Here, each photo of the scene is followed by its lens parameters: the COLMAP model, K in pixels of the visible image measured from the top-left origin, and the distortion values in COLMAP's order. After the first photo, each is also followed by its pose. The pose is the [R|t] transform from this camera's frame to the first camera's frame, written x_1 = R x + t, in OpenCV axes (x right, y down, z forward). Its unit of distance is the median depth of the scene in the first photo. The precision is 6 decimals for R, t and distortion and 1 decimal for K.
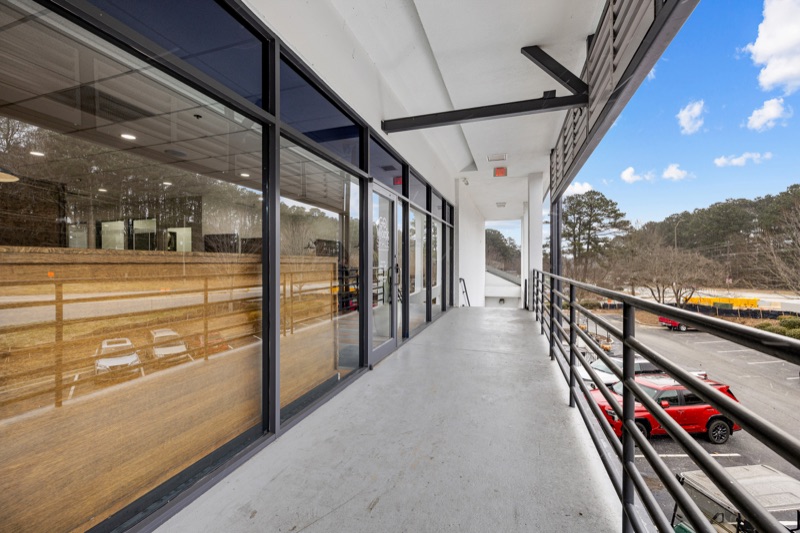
lens RADIAL K [[337.1, 0, 396.3], [0, 337.1, 265.8], [0, 0, 1]] dist [0.001826, -0.000191]
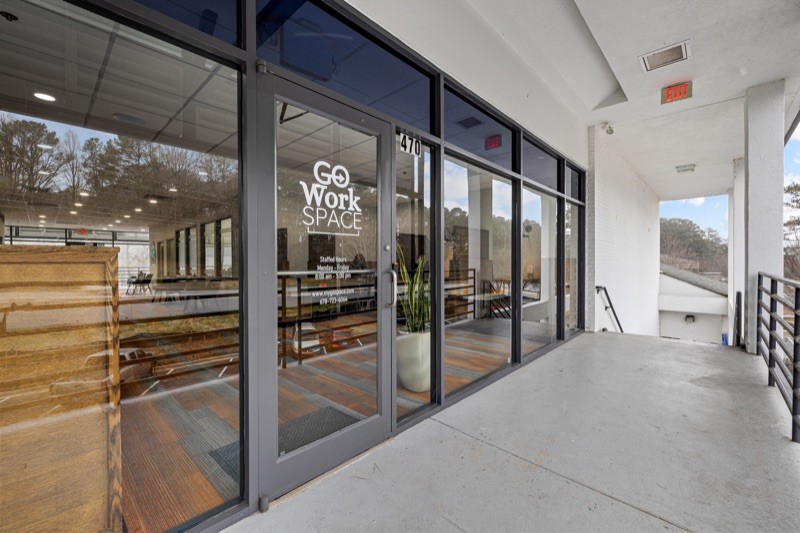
lens RADIAL K [[337.1, 0, 390.2], [0, 337.1, 268.5], [0, 0, 1]] dist [0.001826, -0.000191]
pose [[0.908054, 0.000746, -0.418853, 0.103600], [0.002148, 0.999977, 0.006438, -0.000512], [0.418848, -0.006746, 0.908031, 0.275290]]
